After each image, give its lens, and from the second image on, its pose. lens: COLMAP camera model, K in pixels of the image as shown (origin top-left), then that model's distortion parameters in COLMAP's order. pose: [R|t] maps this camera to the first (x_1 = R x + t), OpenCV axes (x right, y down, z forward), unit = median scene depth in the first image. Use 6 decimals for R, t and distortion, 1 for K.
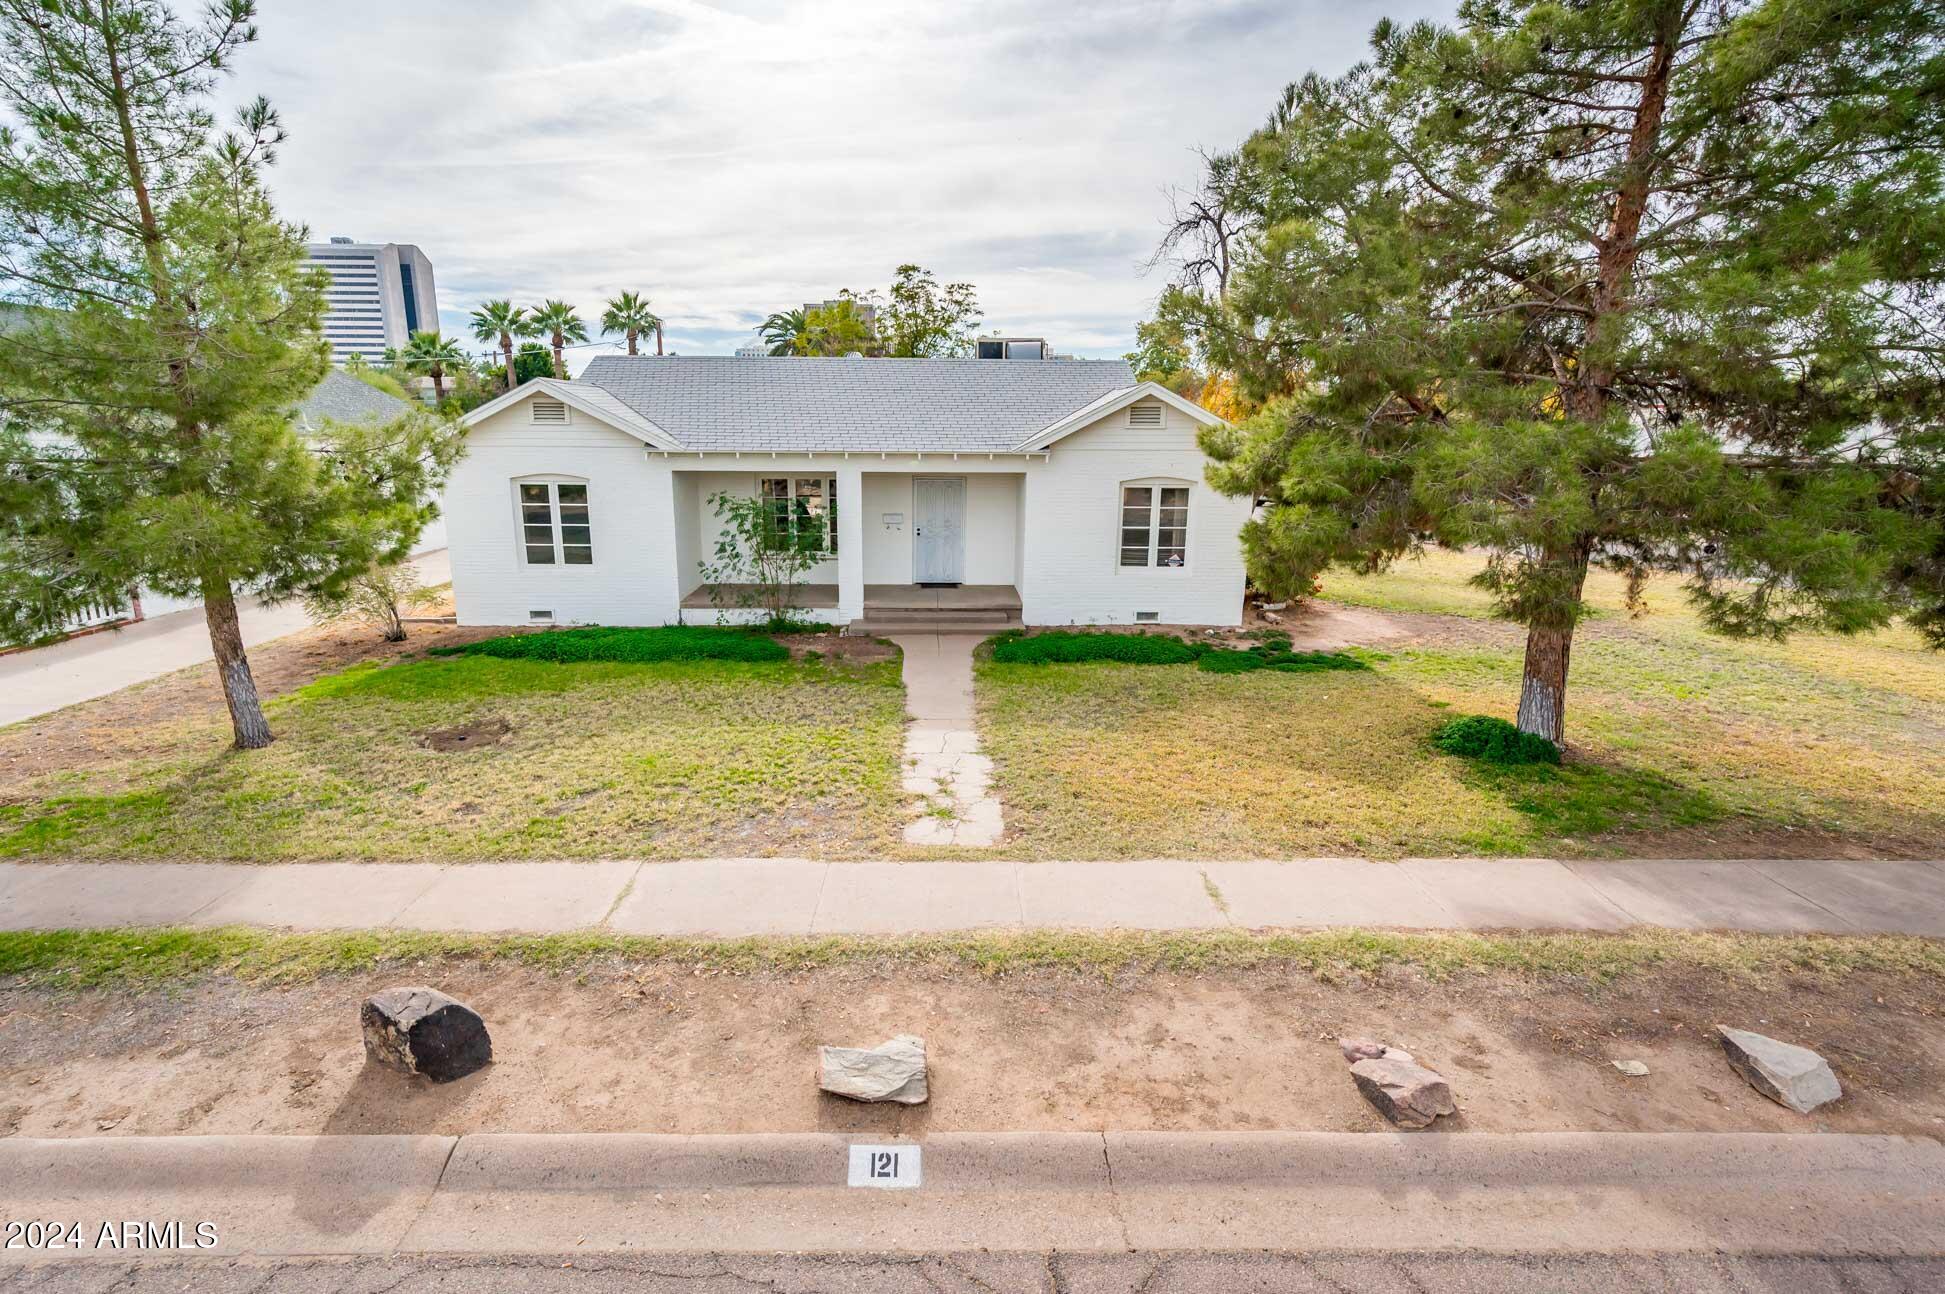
lens RADIAL K [[789.1, 0, 947.4], [0, 789.1, 705.3], [0, 0, 1]] dist [0.002080, 0.001370]
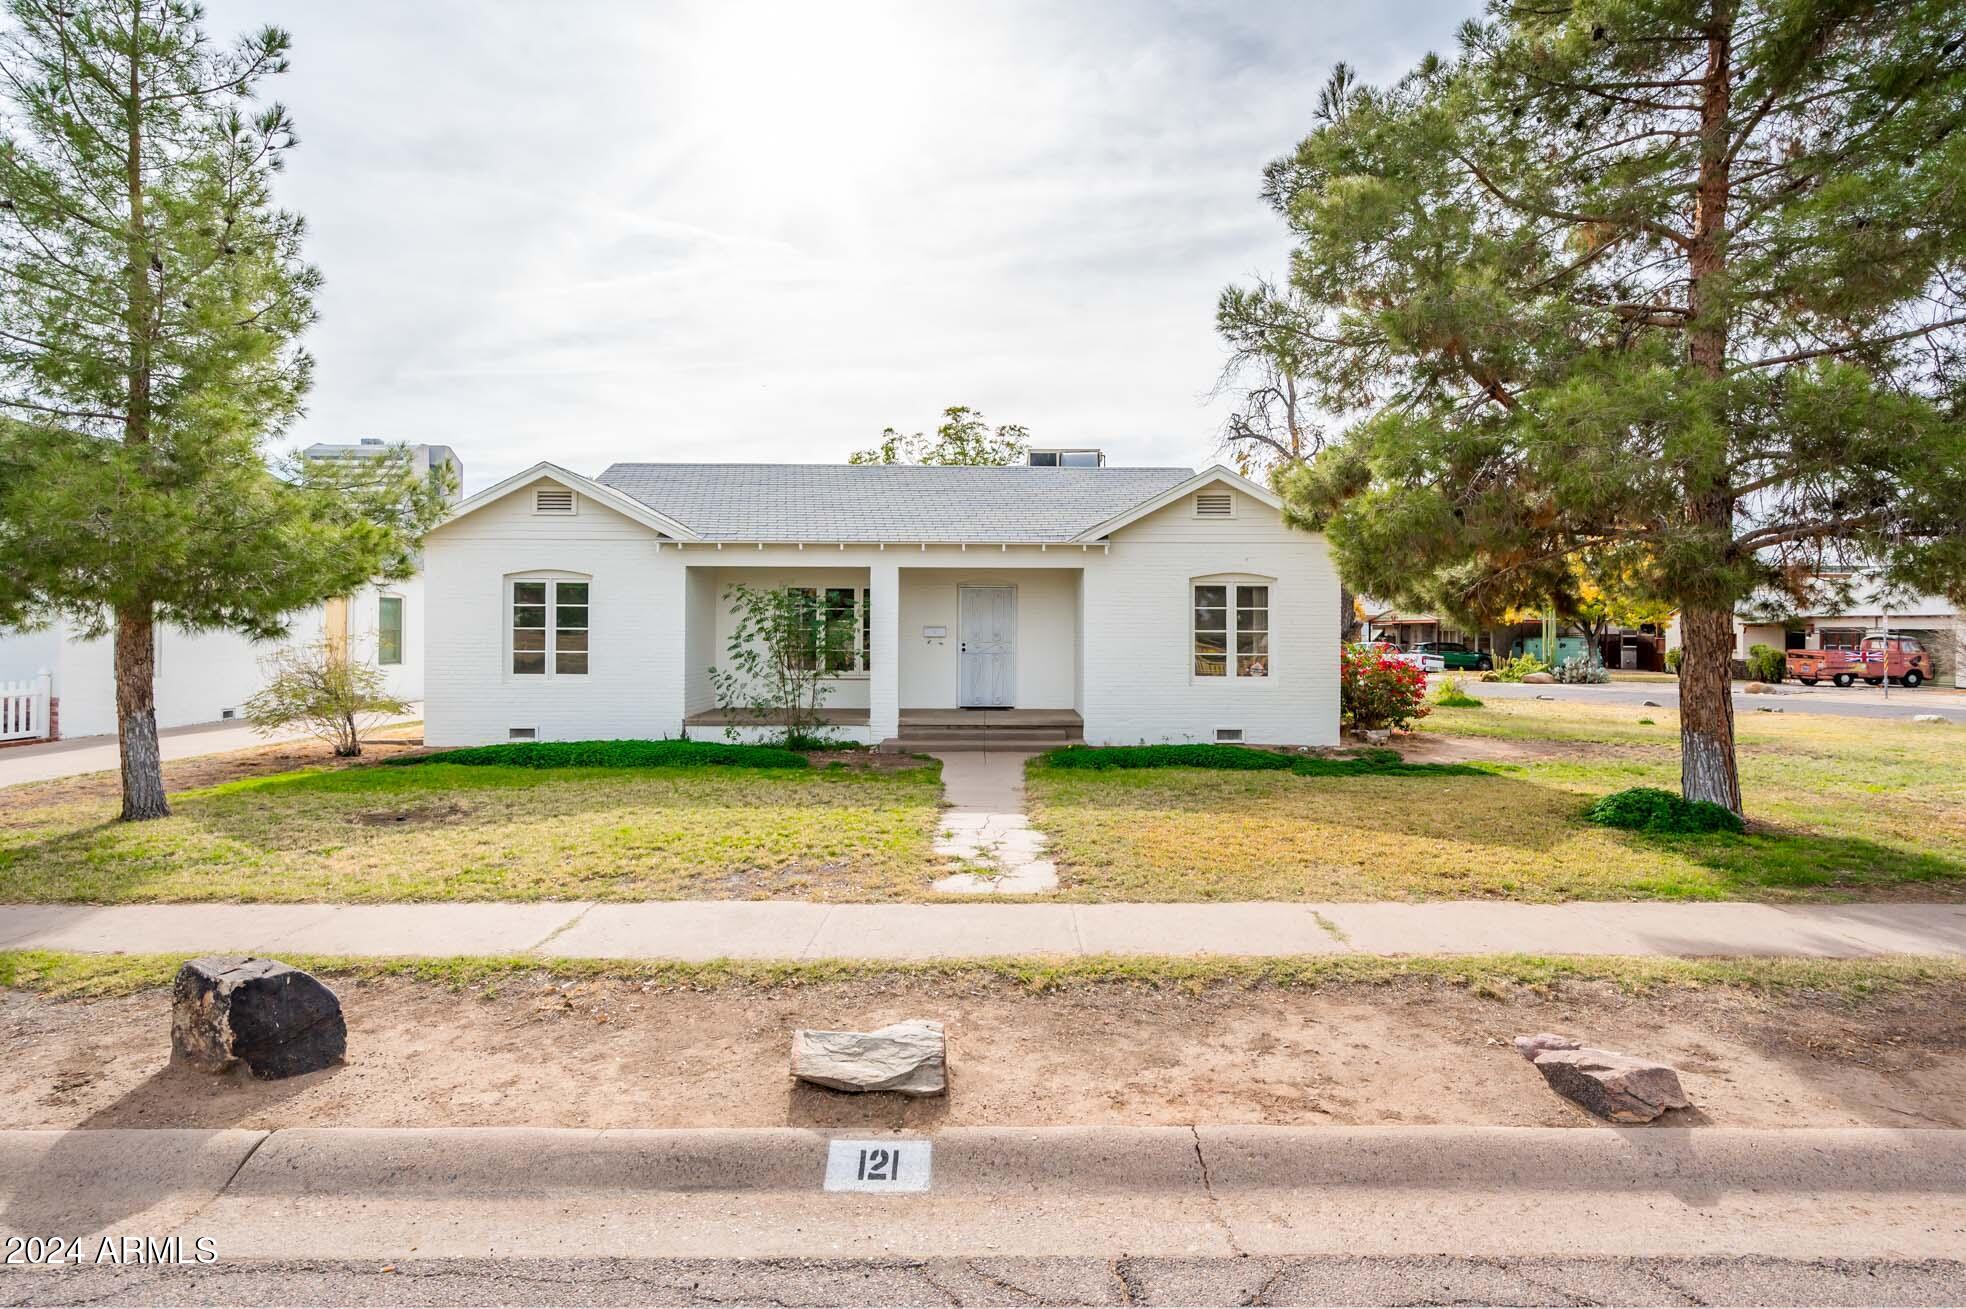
lens RADIAL K [[921.2, 0, 995.1], [0, 921.2, 637.1], [0, 0, 1]] dist [-0.000938, 0.003448]
pose [[0.999996, -0.002596, -0.000848, 0.008860], [0.002348, 0.975897, -0.218220, 0.112921], [0.001394, 0.218217, 0.975899, 0.041292]]
